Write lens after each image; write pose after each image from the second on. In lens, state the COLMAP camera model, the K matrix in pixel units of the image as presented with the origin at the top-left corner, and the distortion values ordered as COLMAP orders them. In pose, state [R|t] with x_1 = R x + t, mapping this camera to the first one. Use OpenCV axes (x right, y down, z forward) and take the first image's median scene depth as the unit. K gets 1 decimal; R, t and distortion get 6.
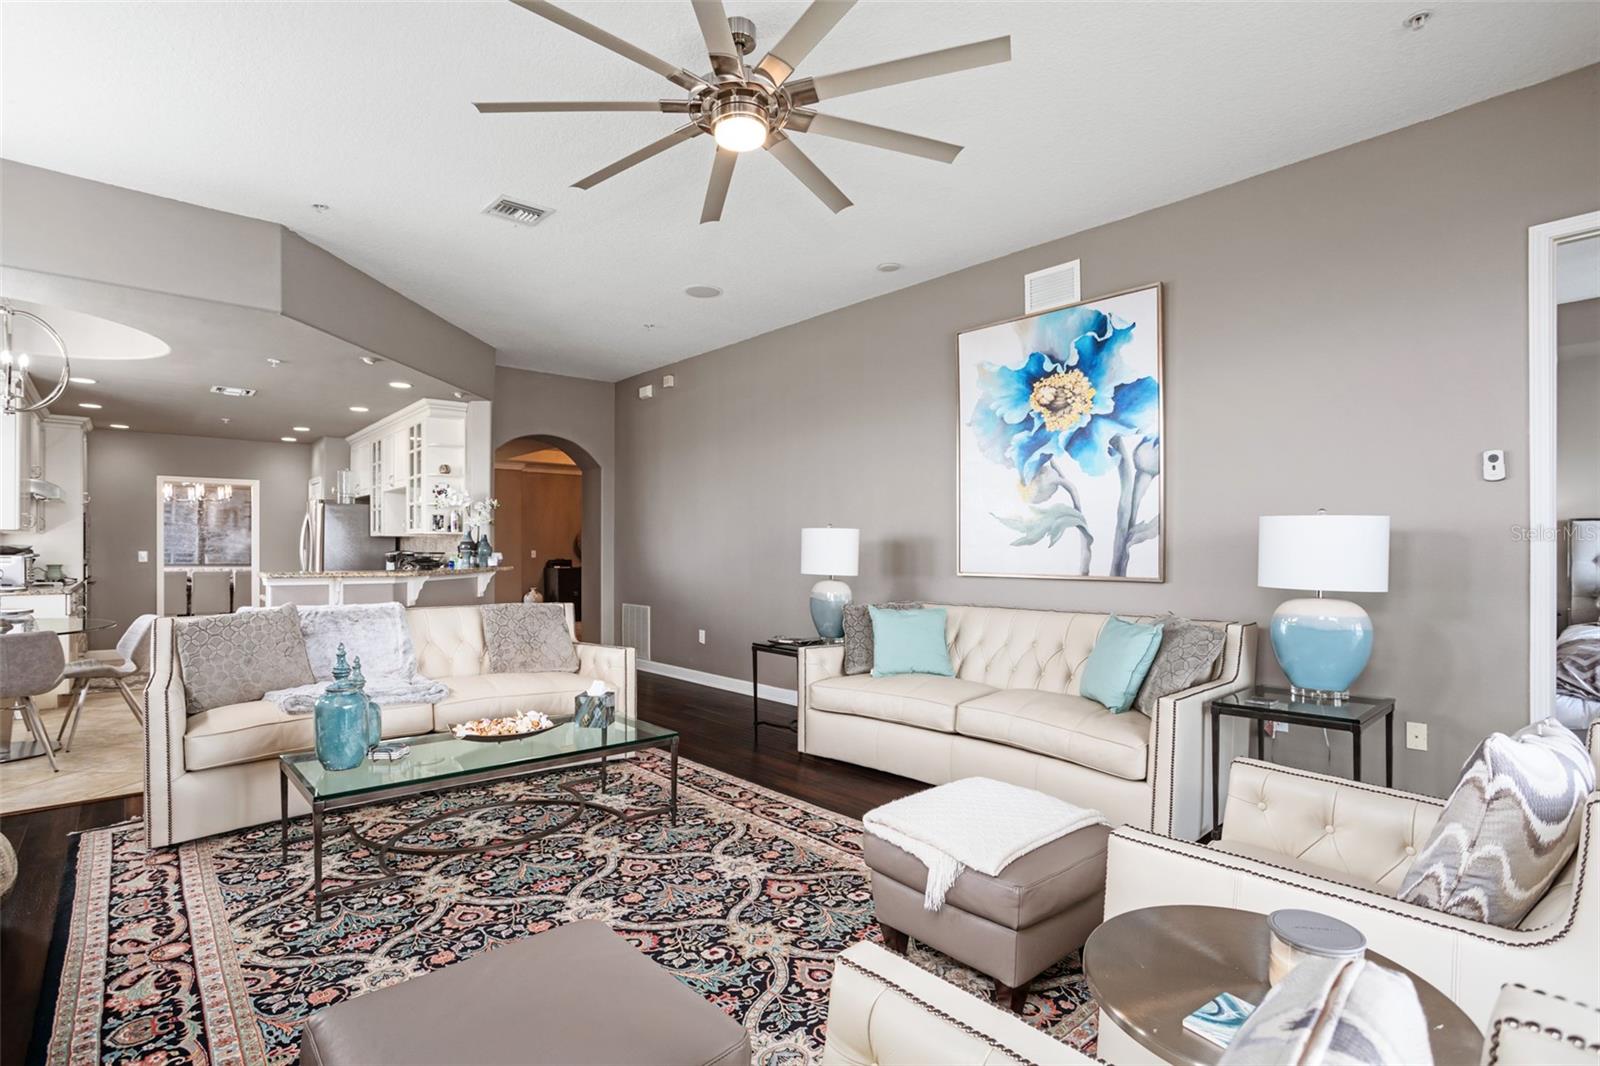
lens RADIAL K [[768.7, 0, 780.6], [0, 768.7, 553.3], [0, 0, 1]] dist [-0.058798, 0.028780]
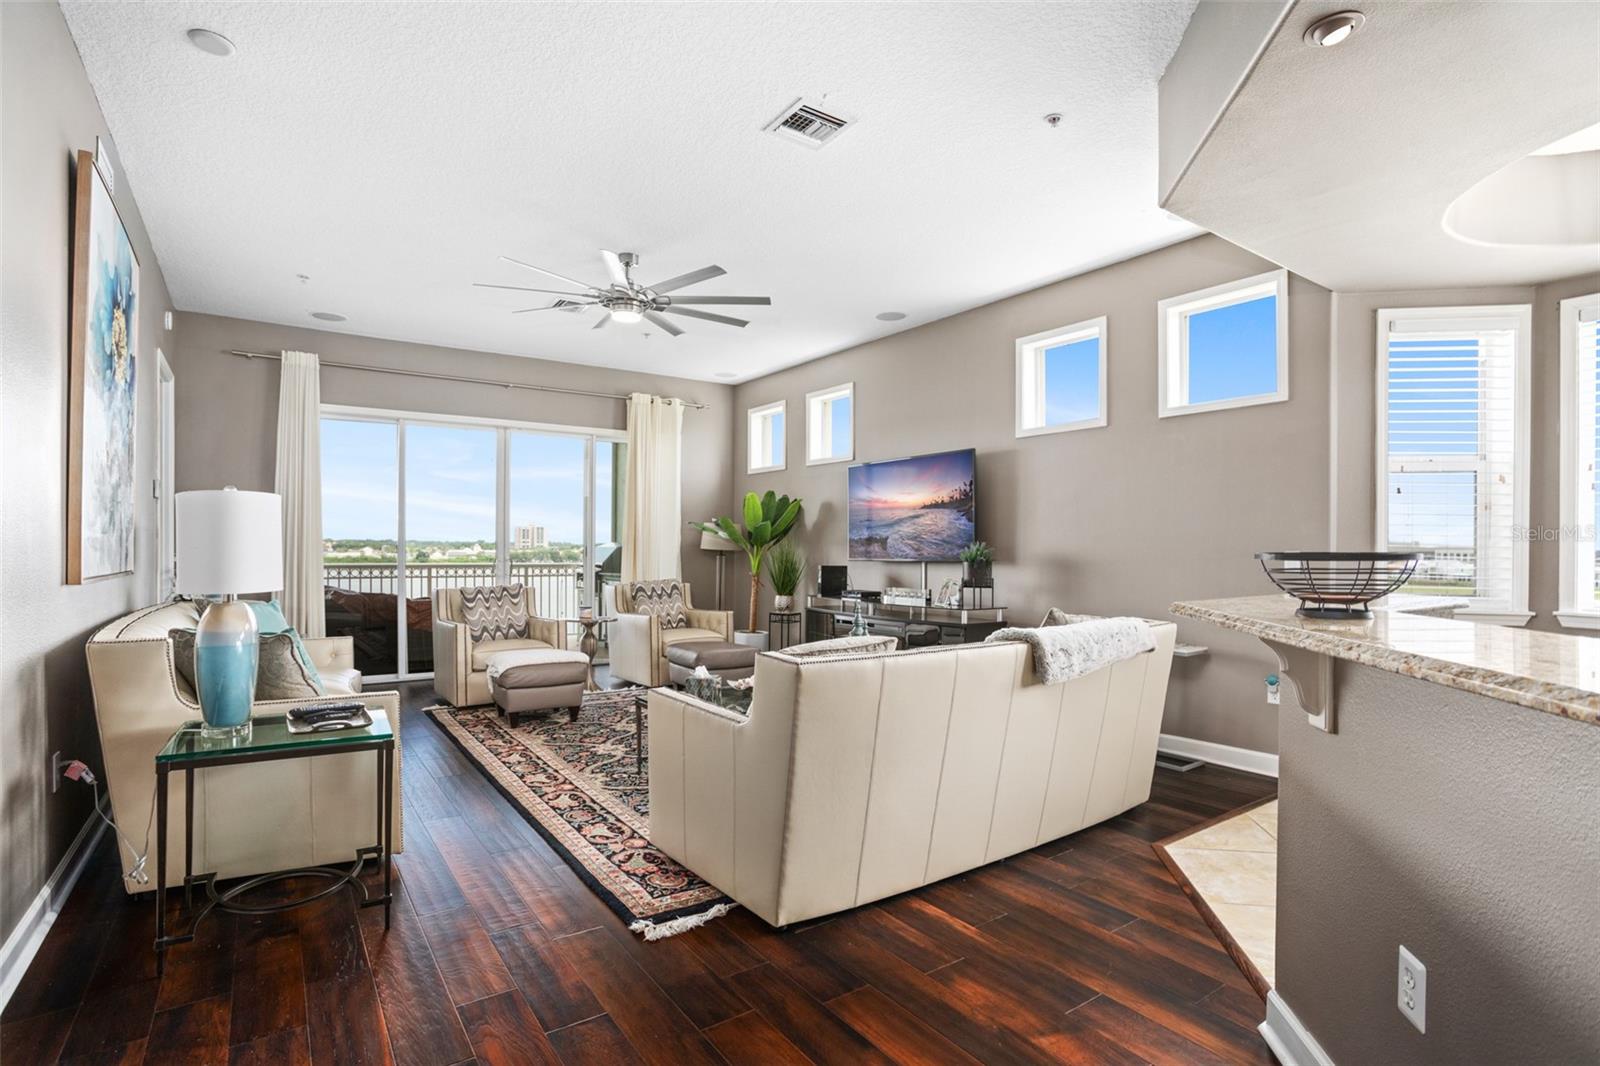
lens RADIAL K [[792.6, 0, 799.2], [0, 792.6, 549.9], [0, 0, 1]] dist [-0.058293, 0.034065]
pose [[-0.994988, -0.008191, 0.099656, -0.418780], [-0.007709, 0.999957, 0.005221, -0.003879], [-0.099695, 0.004427, -0.995008, 1.809764]]
